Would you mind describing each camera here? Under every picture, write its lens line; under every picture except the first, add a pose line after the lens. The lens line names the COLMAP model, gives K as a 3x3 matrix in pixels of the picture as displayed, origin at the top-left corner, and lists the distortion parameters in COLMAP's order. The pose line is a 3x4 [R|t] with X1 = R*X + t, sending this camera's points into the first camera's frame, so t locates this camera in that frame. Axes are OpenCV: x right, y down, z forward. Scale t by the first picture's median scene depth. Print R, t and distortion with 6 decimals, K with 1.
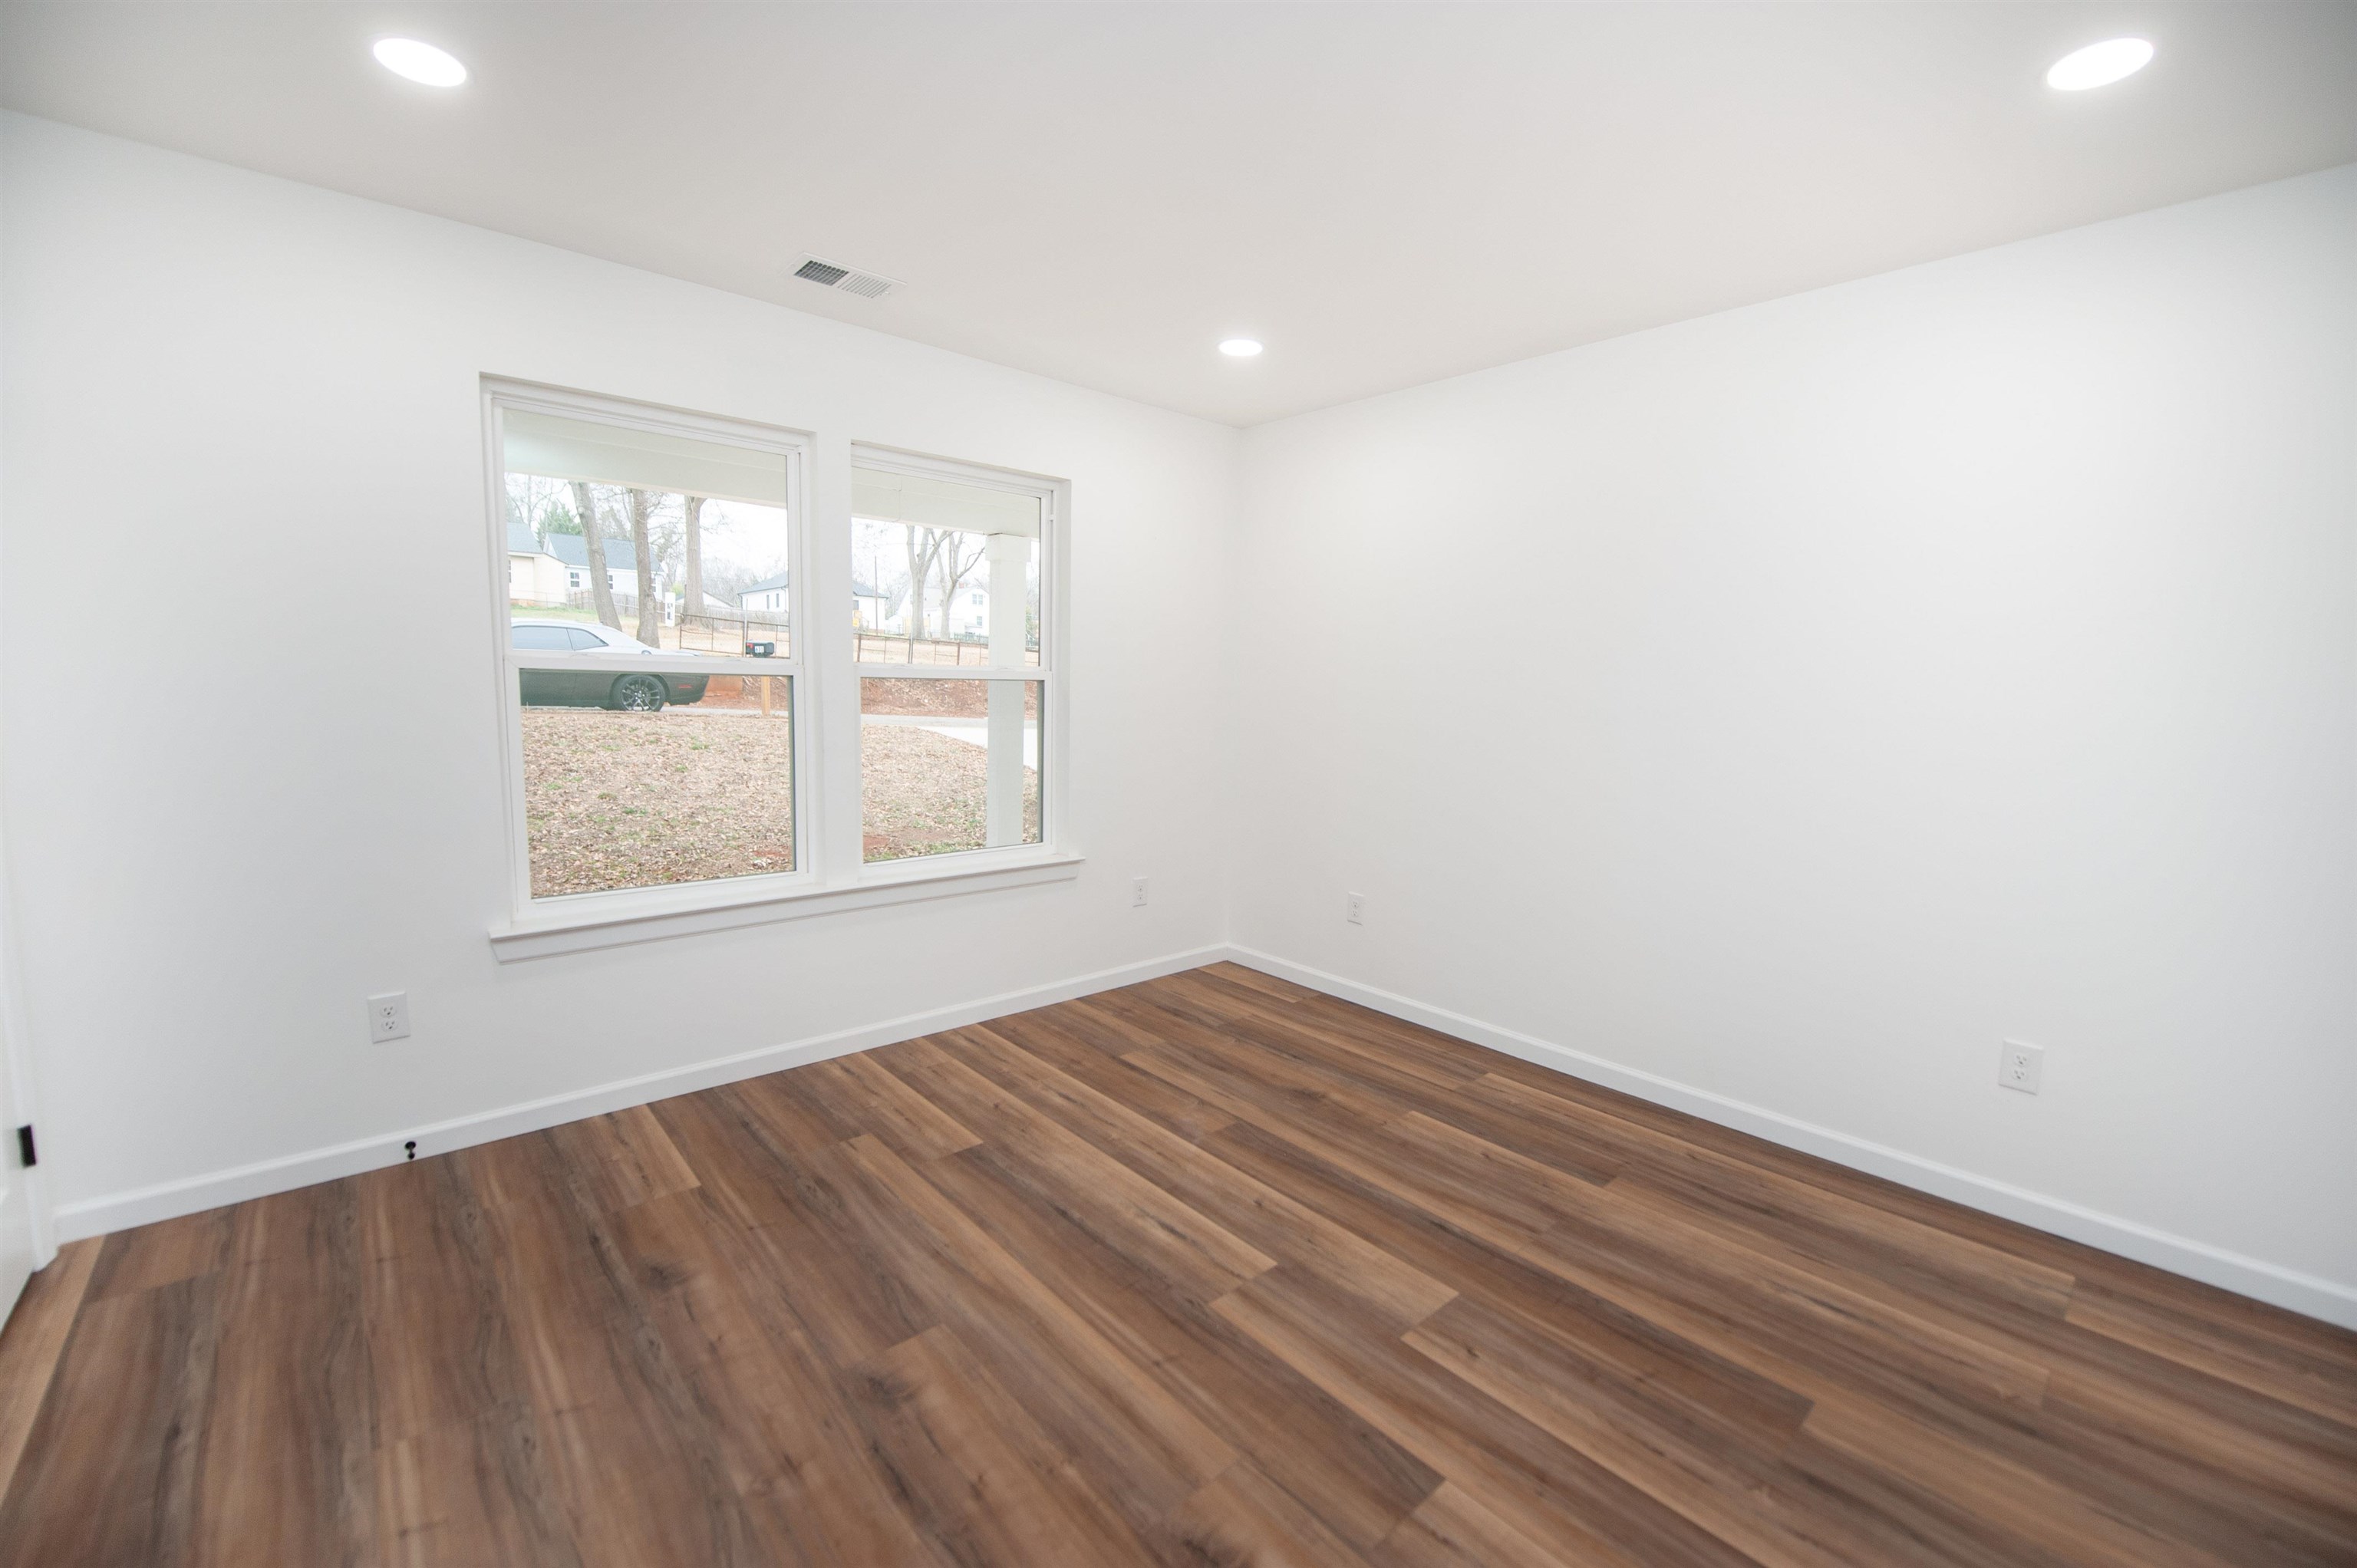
lens RADIAL K [[952.7, 0, 1189.0], [0, 952.7, 788.8], [0, 0, 1]] dist [-0.014691, -0.003065]
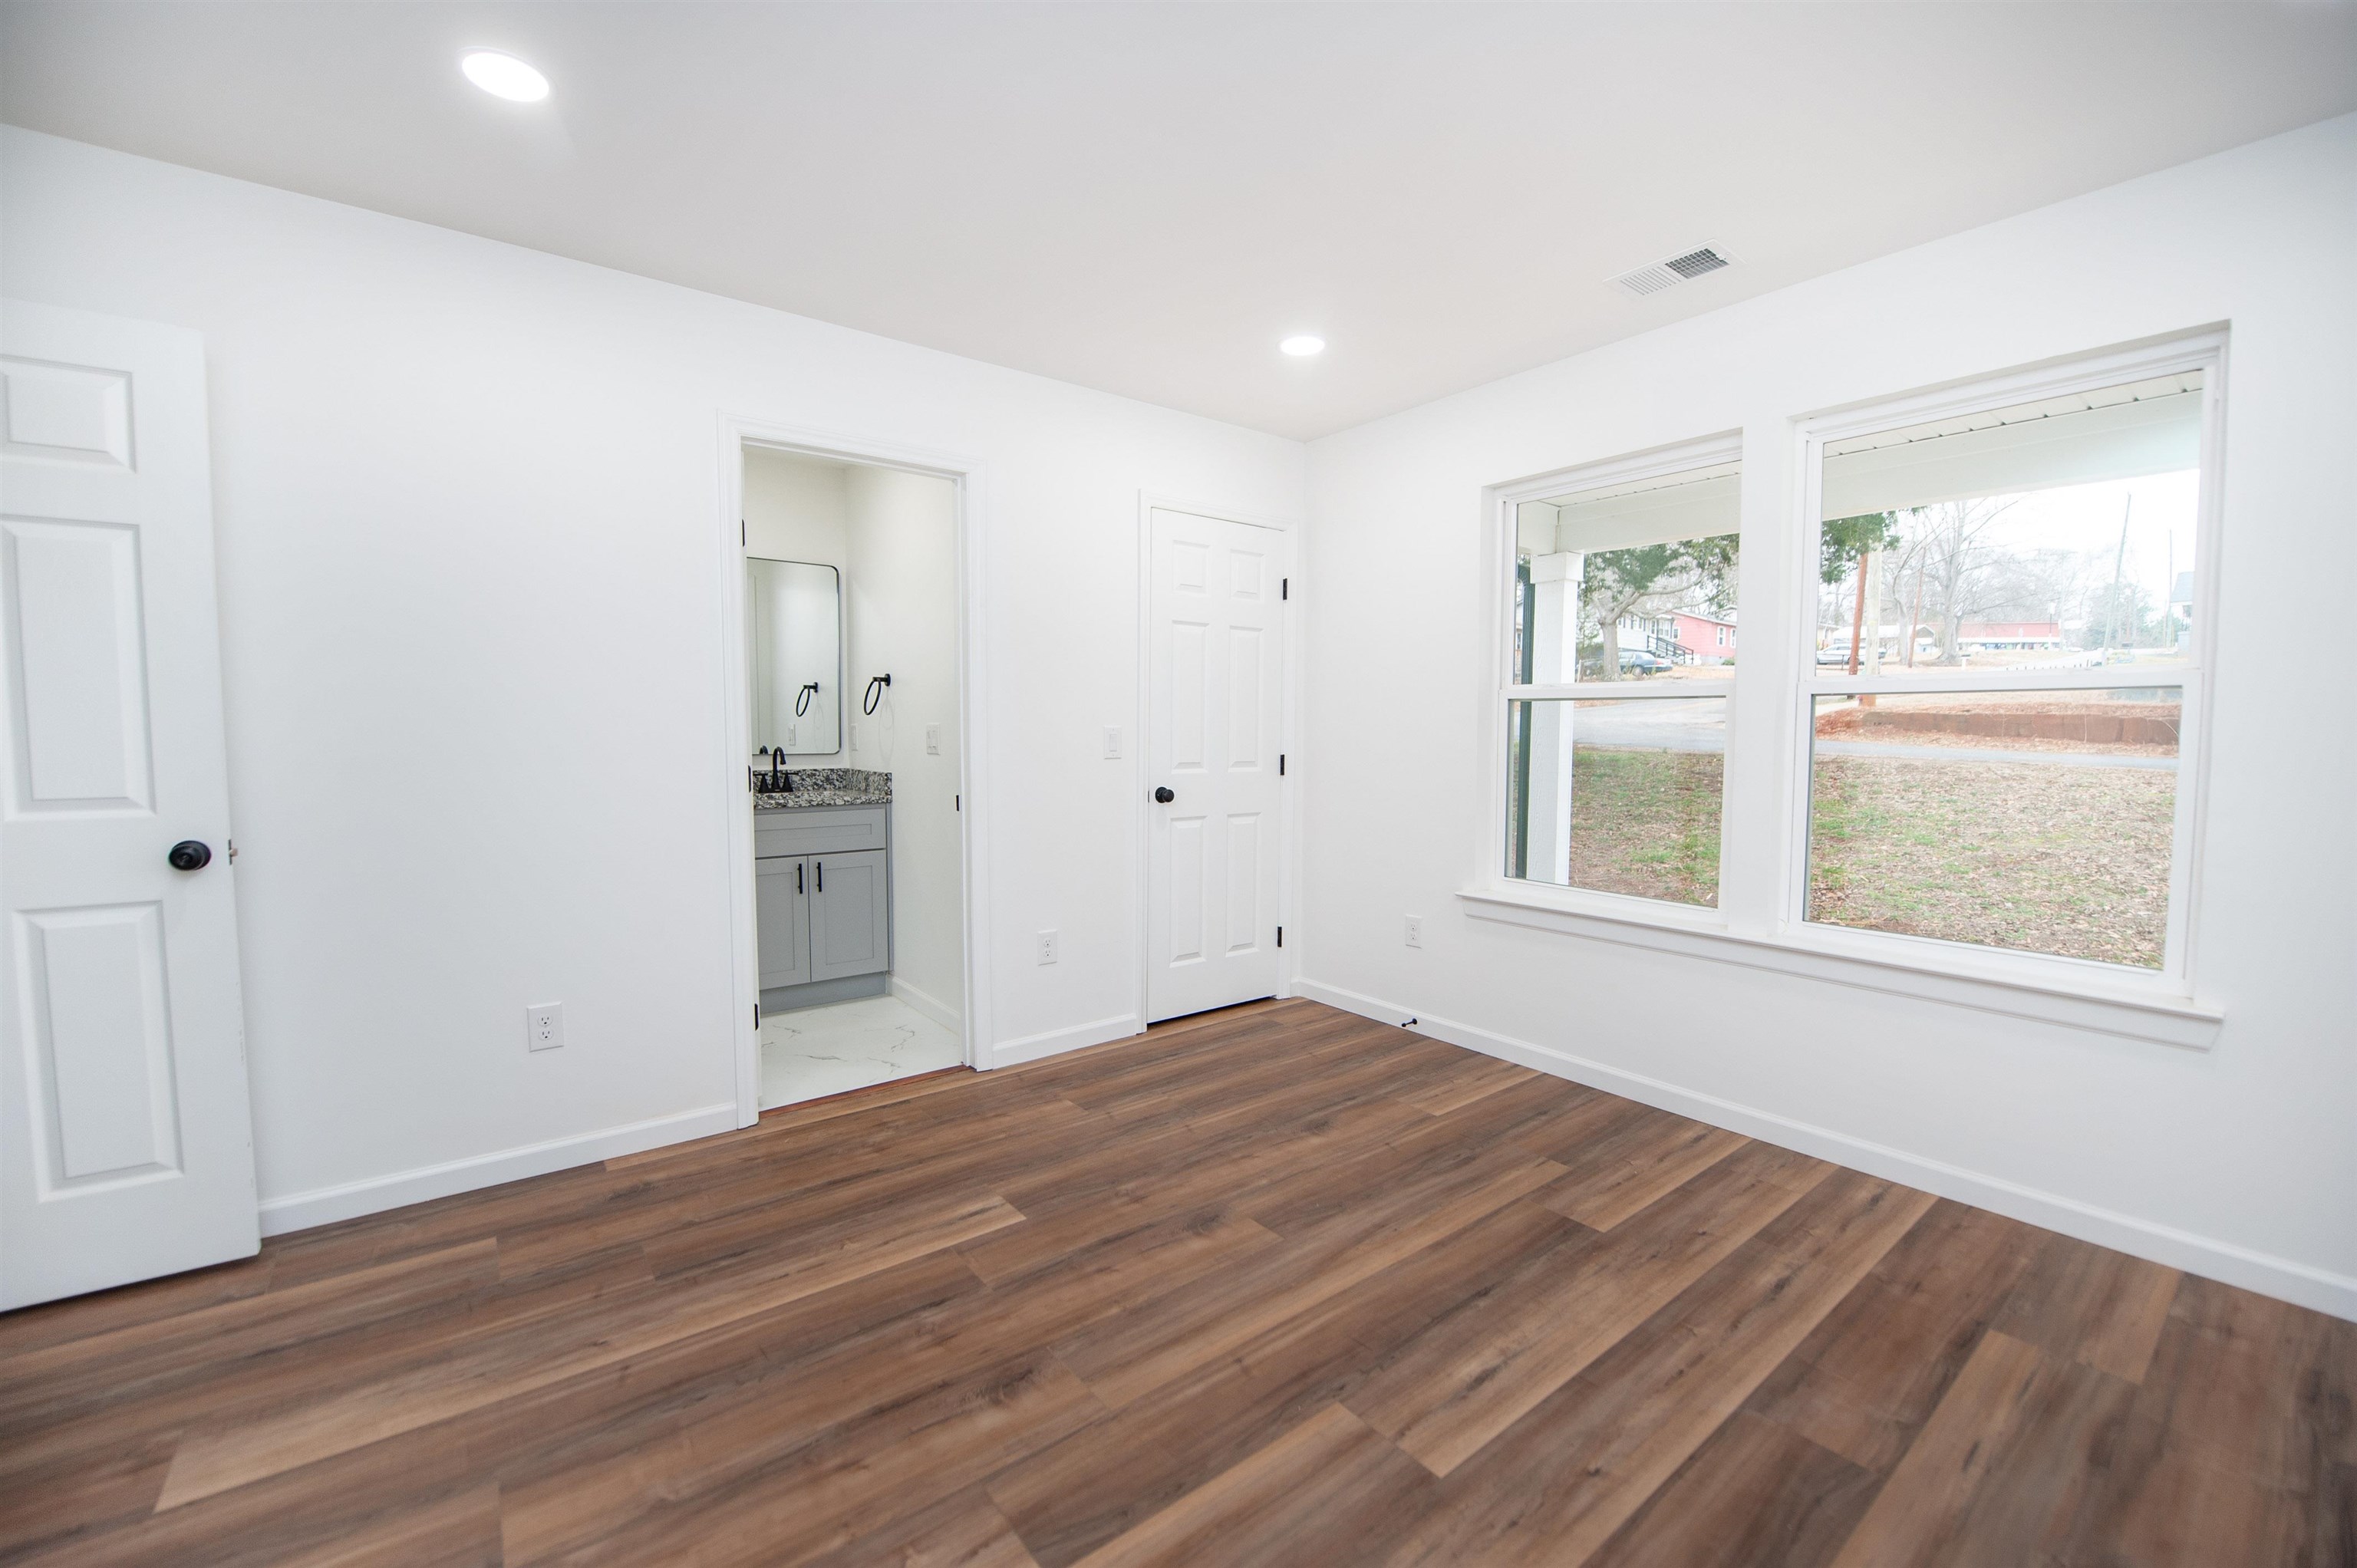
lens RADIAL K [[952.7, 0, 1177.7], [0, 952.7, 793.3], [0, 0, 1]] dist [-0.014691, -0.003065]
pose [[-0.077044, 0.045329, -0.995997, 0.730156], [-0.116800, 0.991677, 0.054167, -0.016778], [0.990163, 0.120505, -0.071109, 0.742481]]
